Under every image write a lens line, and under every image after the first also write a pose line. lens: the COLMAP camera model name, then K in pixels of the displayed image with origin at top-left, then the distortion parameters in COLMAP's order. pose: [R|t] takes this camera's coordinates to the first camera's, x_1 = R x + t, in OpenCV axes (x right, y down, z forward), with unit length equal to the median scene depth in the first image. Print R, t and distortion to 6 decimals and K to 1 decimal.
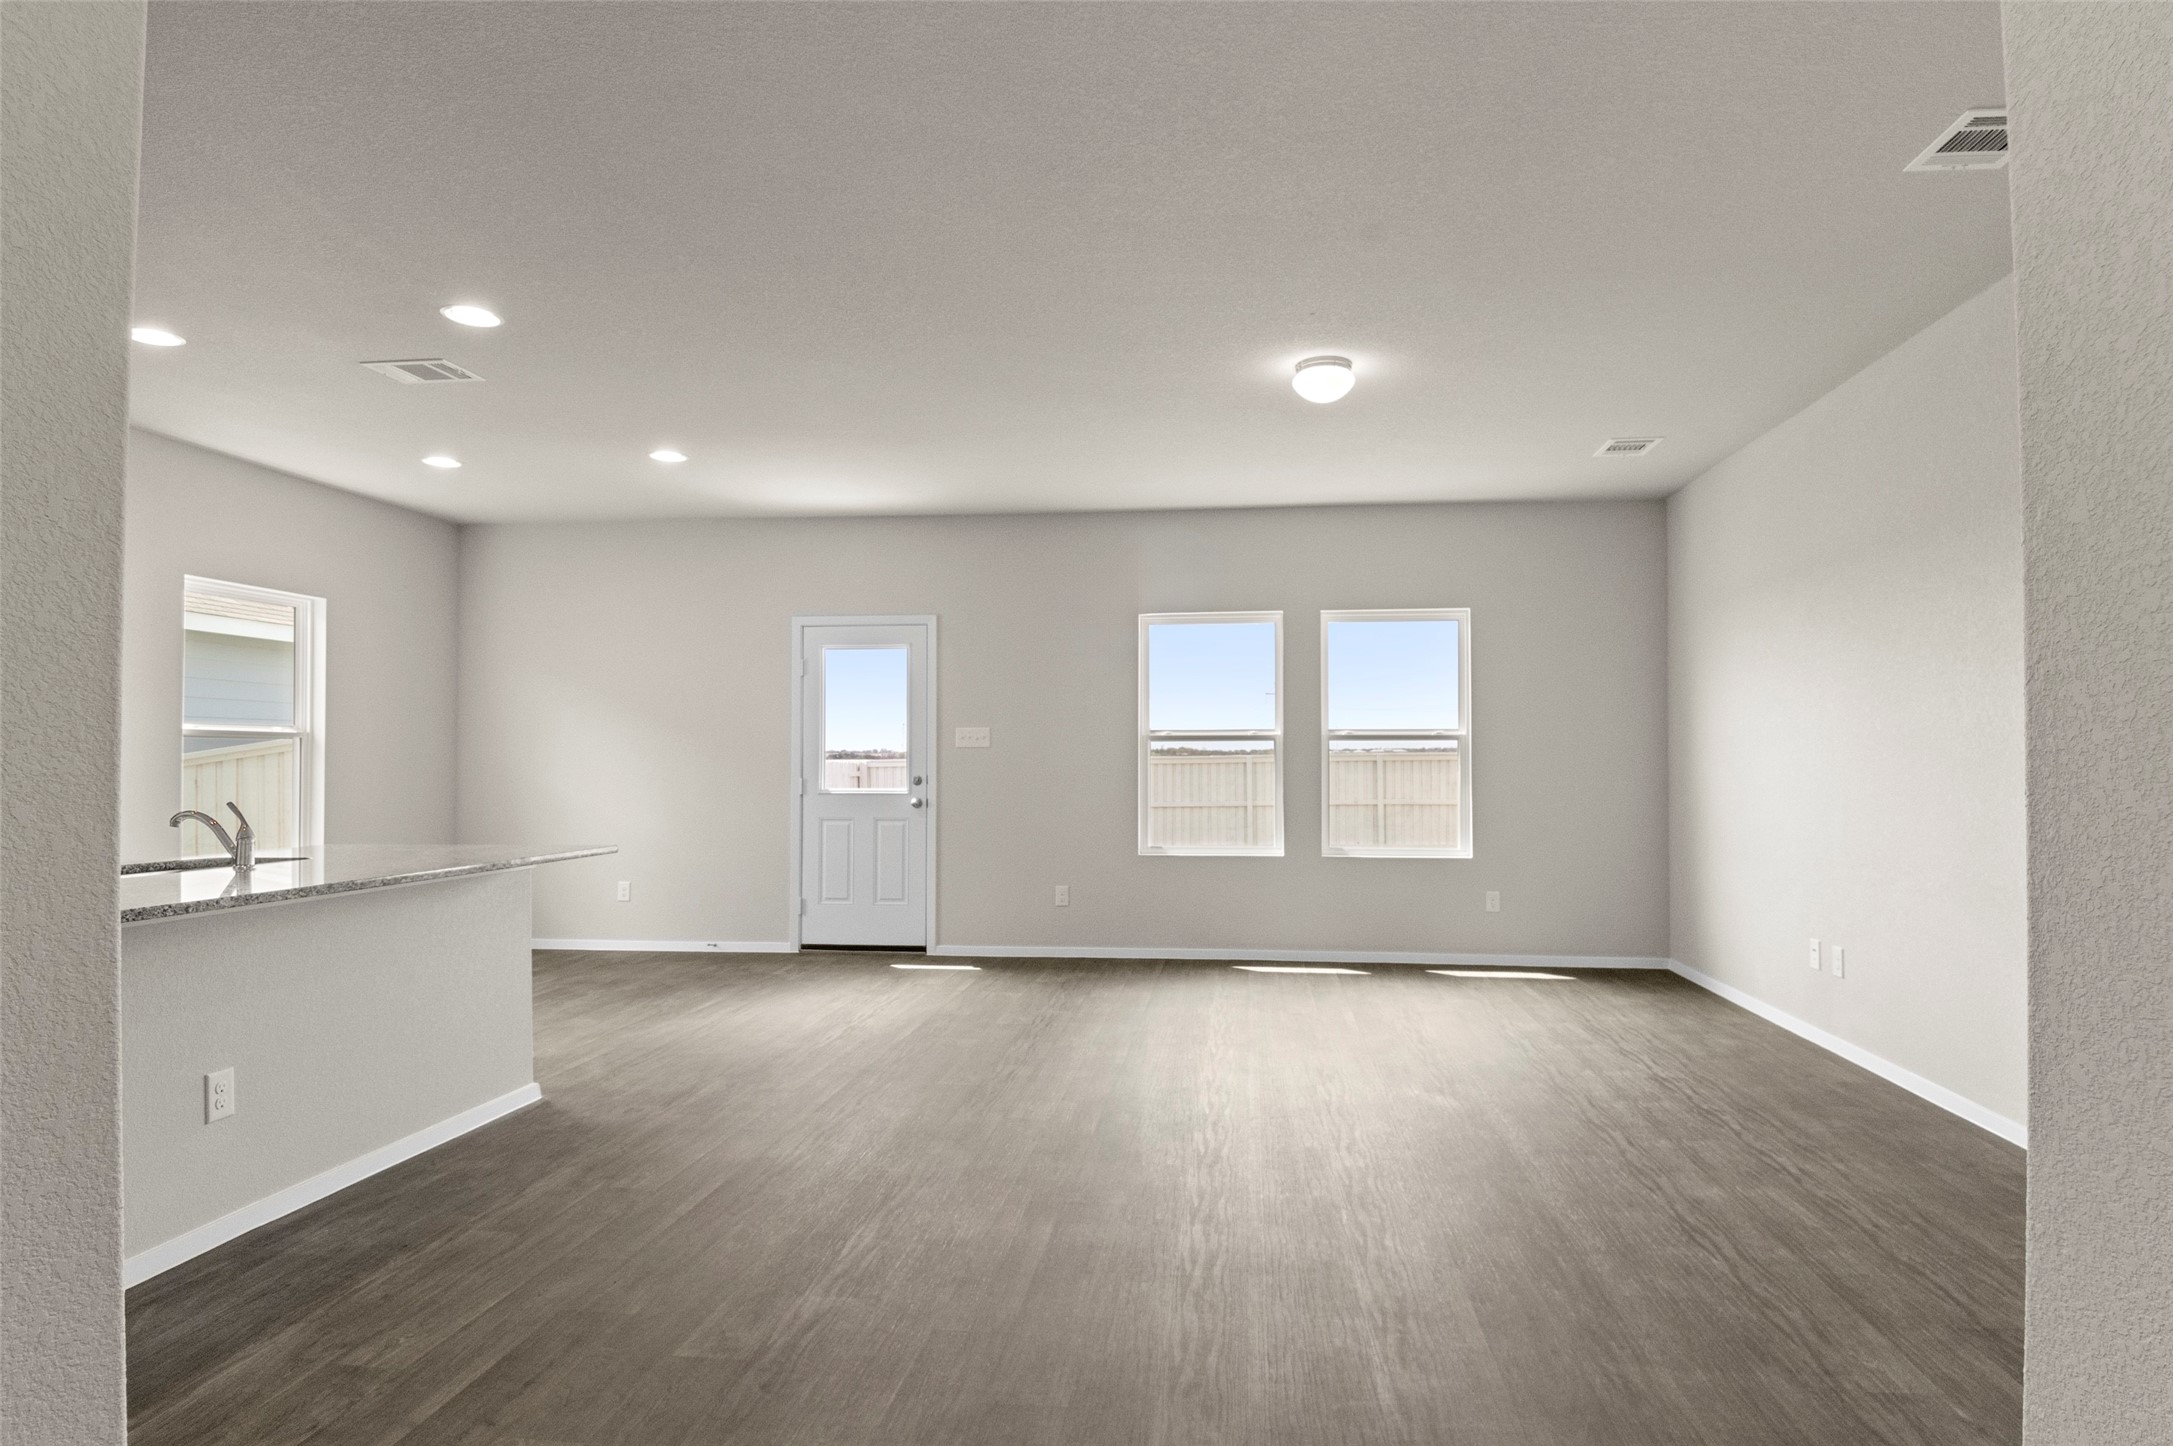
lens RADIAL K [[1160.3, 0, 1129.2], [0, 1160.3, 749.5], [0, 0, 1]] dist [0.021244, -0.001145]
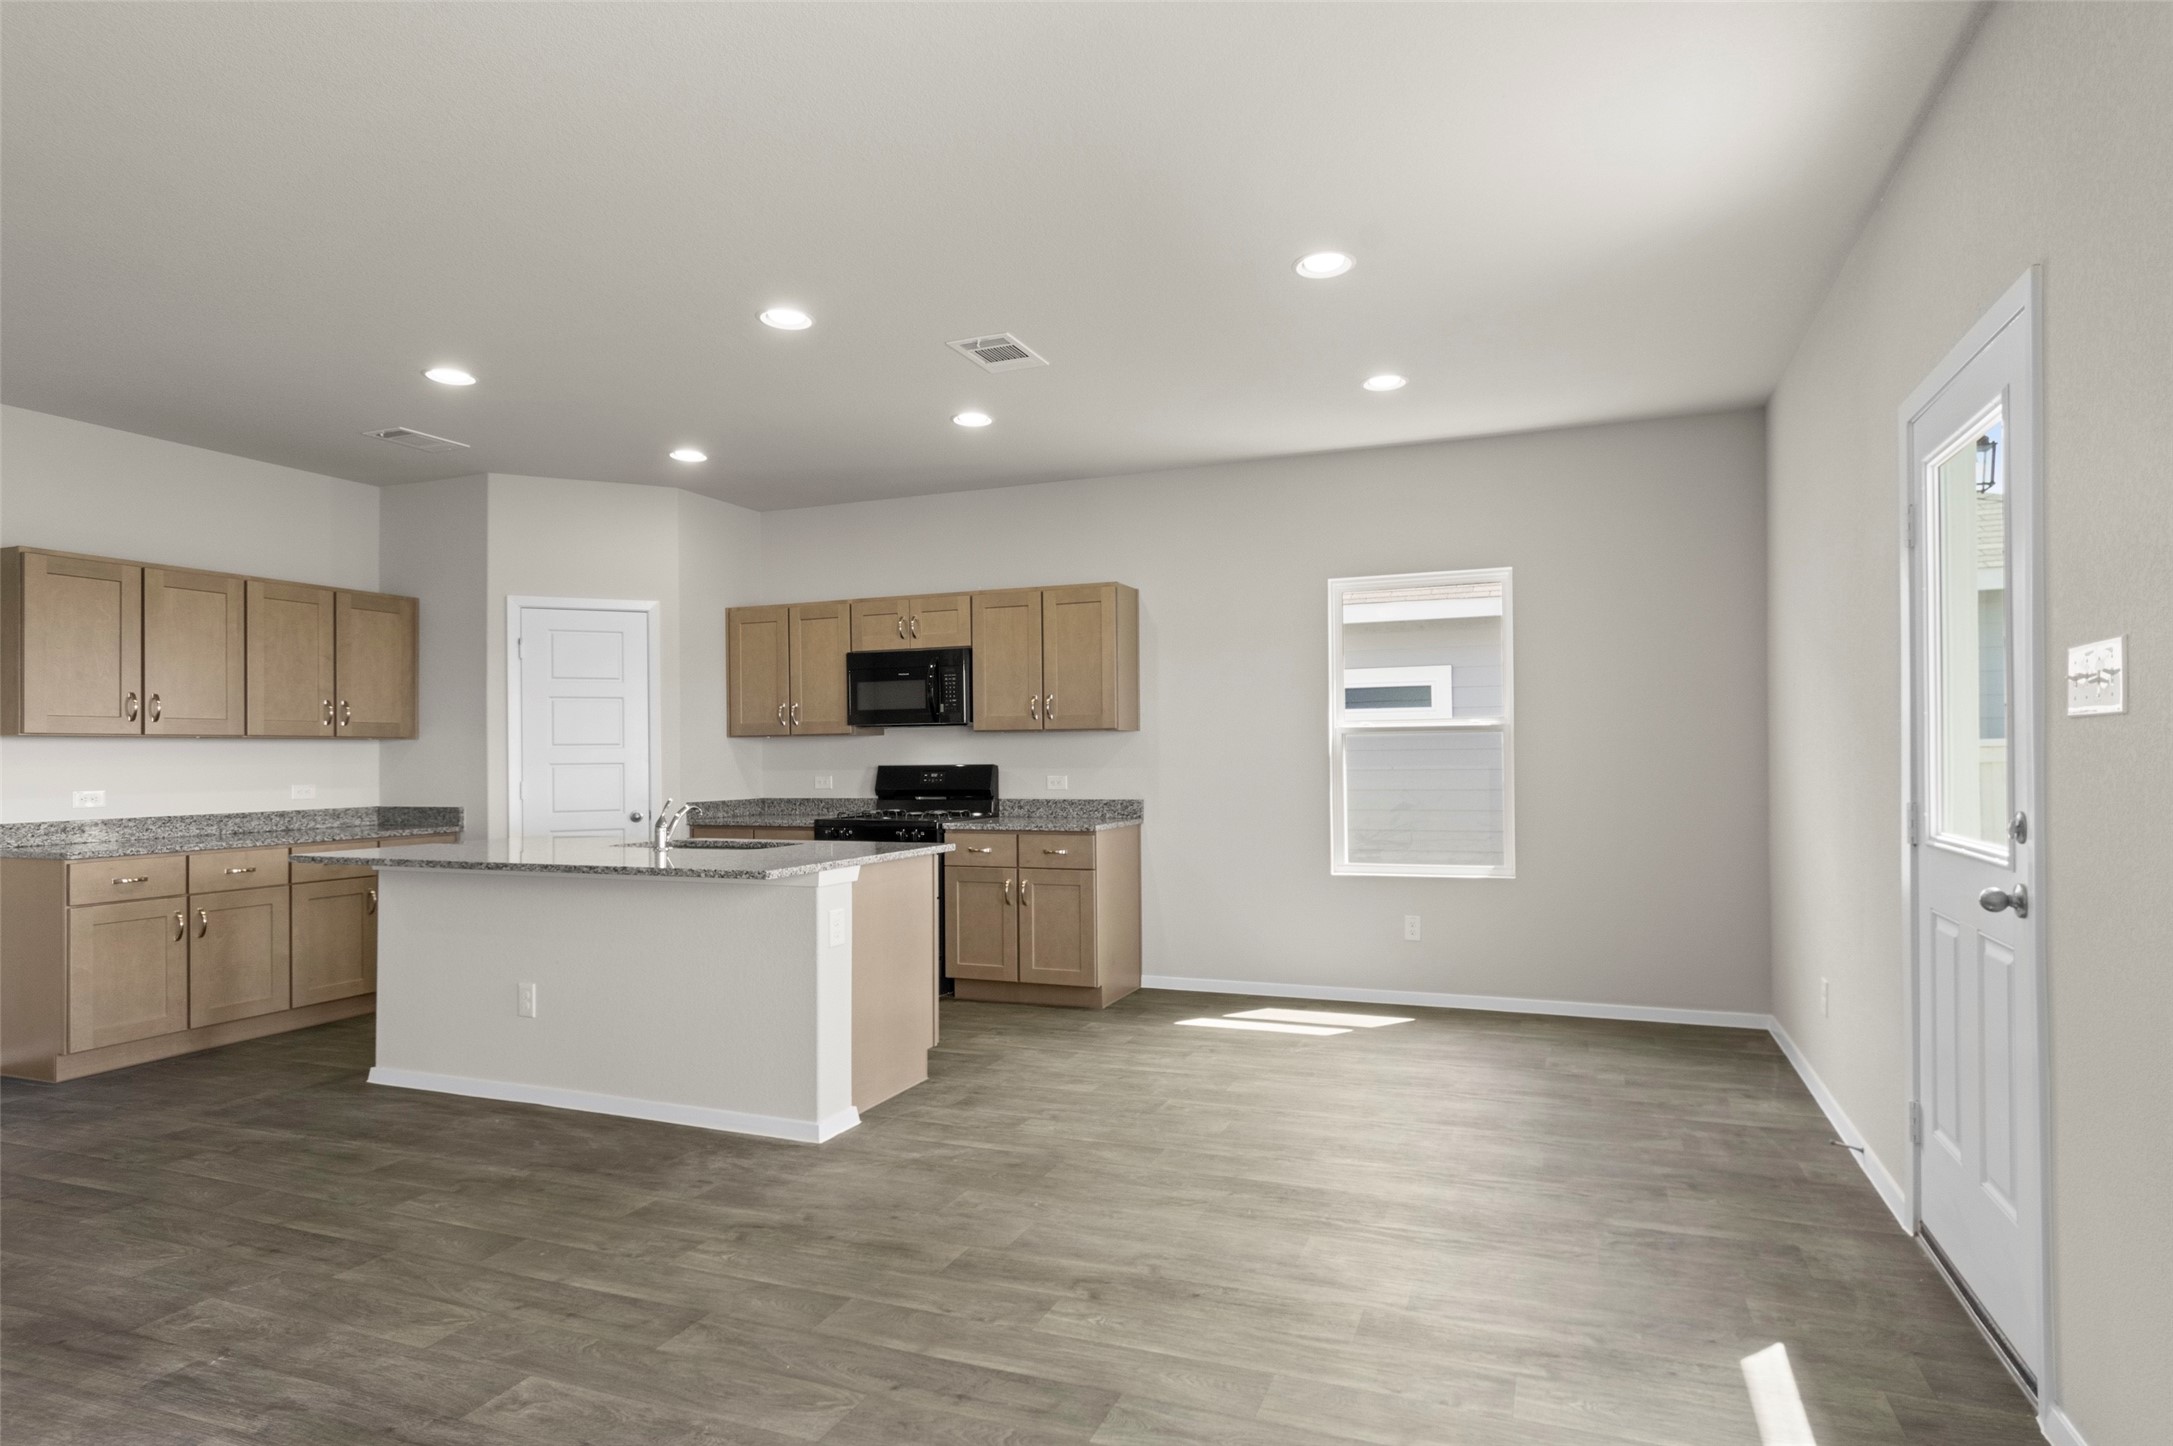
lens RADIAL K [[1147.2, 0, 1141.3], [0, 1147.2, 750.3], [0, 0, 1]] dist [0.004778, -0.001300]
pose [[-0.251559, -0.000153, -0.967842, 0.173135], [0.020830, 0.999768, -0.005572, 0.003428], [0.967618, -0.021562, -0.251498, 0.876137]]
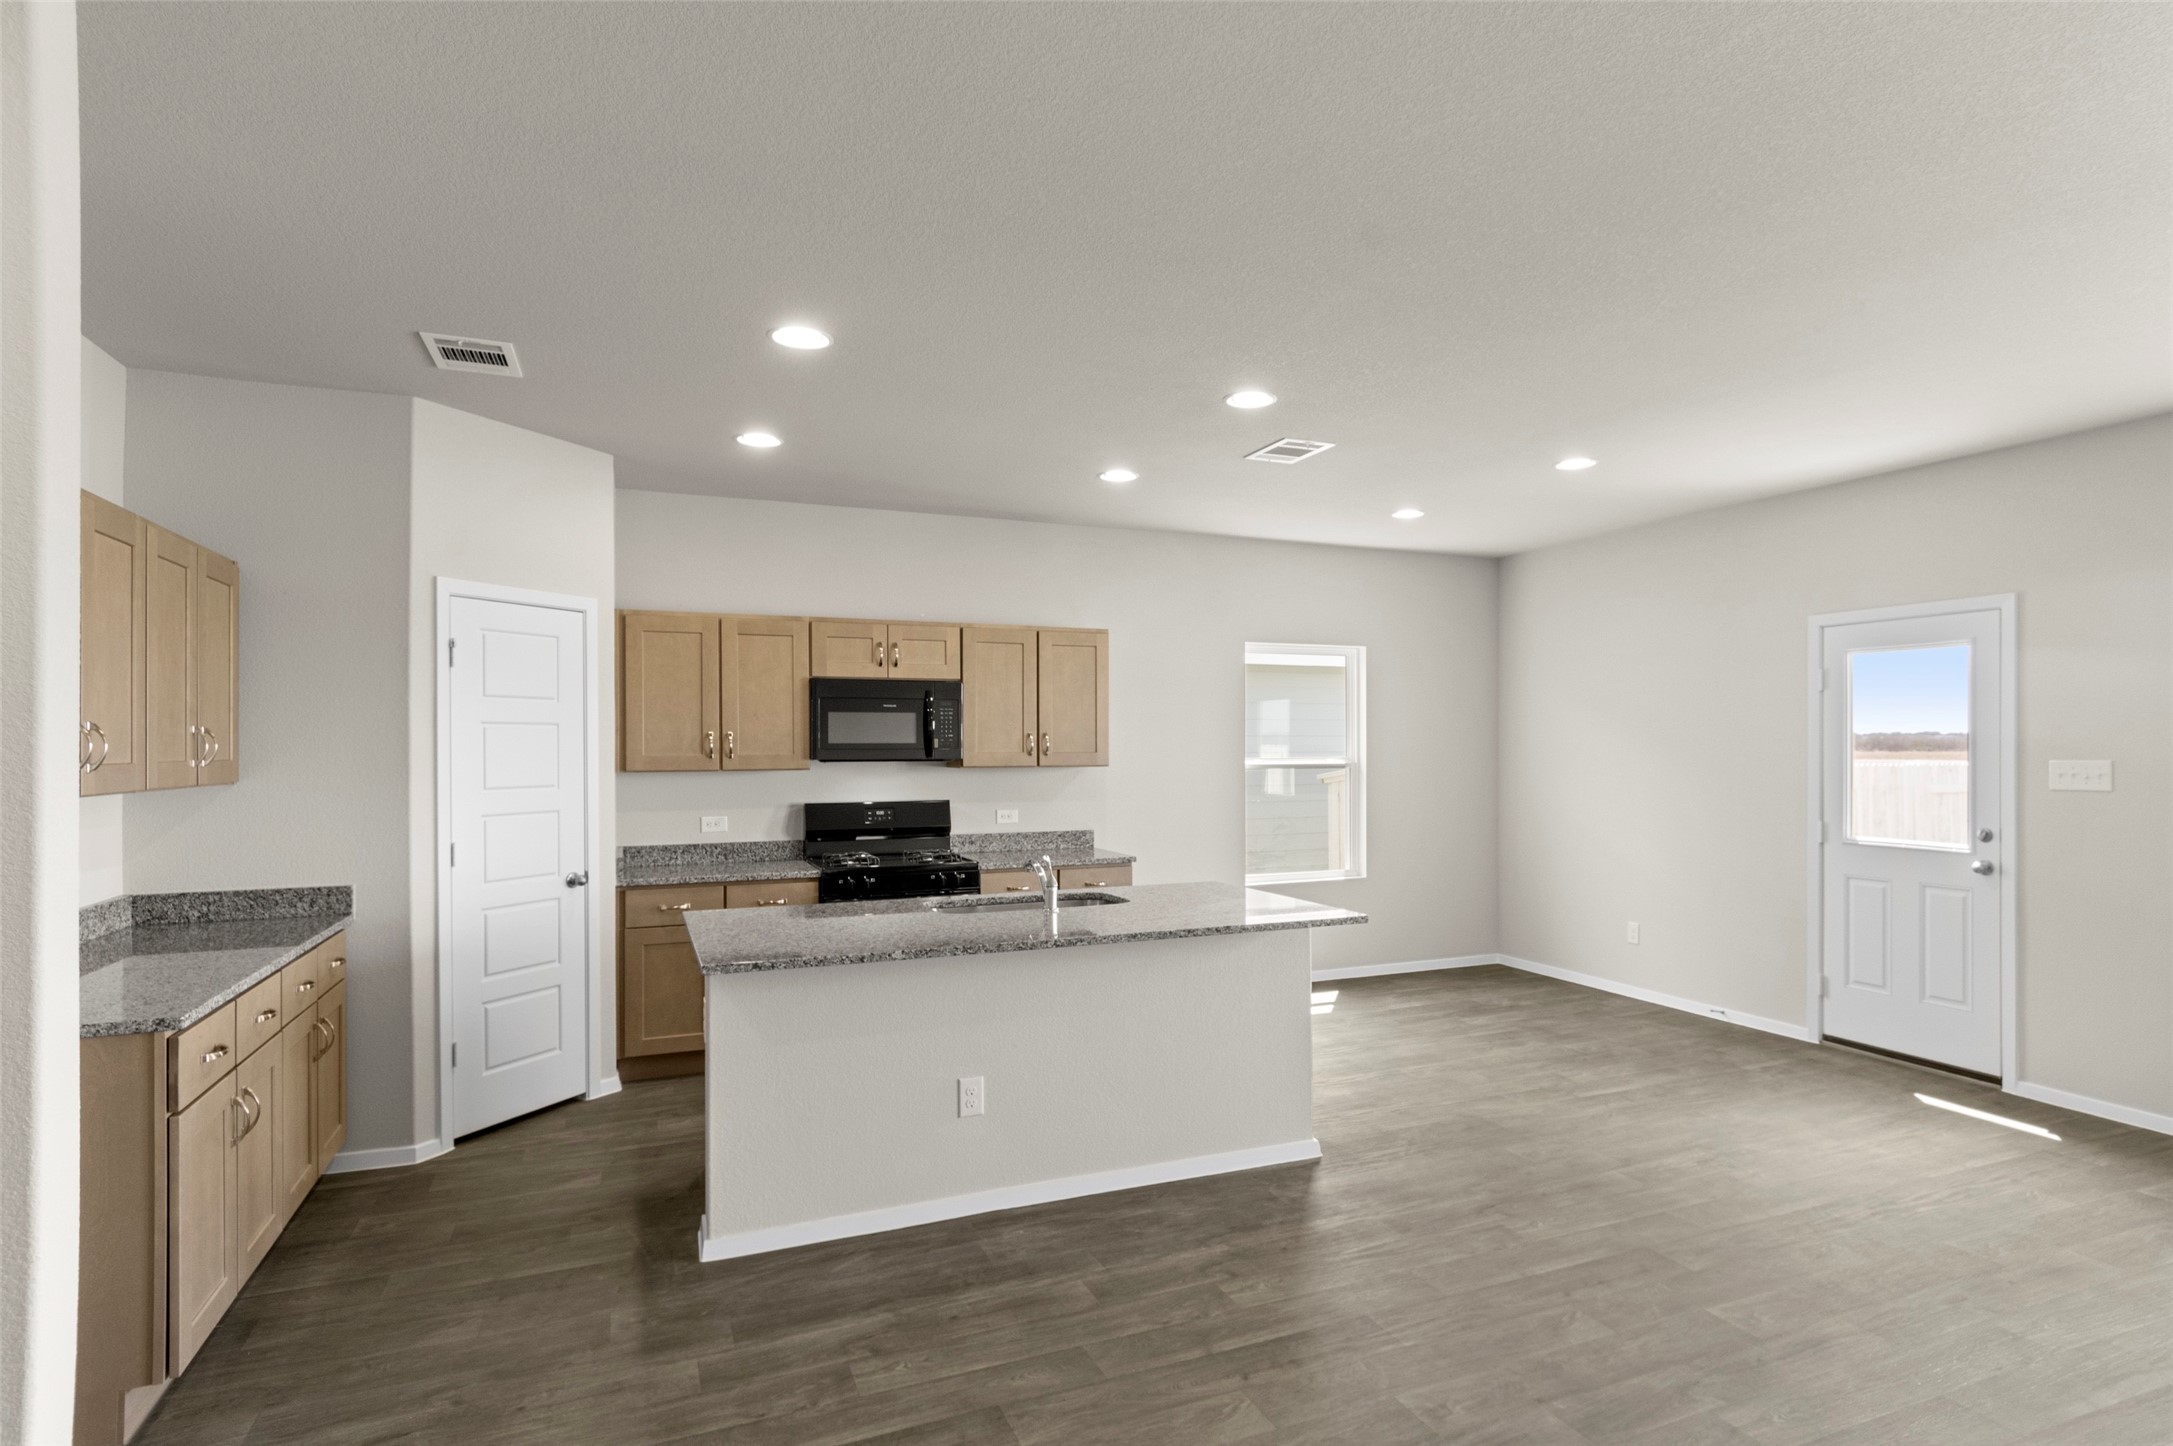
lens RADIAL K [[1147.2, 0, 1139.3], [0, 1147.2, 745.5], [0, 0, 1]] dist [0.004778, -0.001300]
pose [[0.501034, -0.000954, -0.865427, 0.162878], [0.011549, 0.999918, 0.005584, -0.037553], [0.865350, -0.012792, 0.501004, 0.225537]]
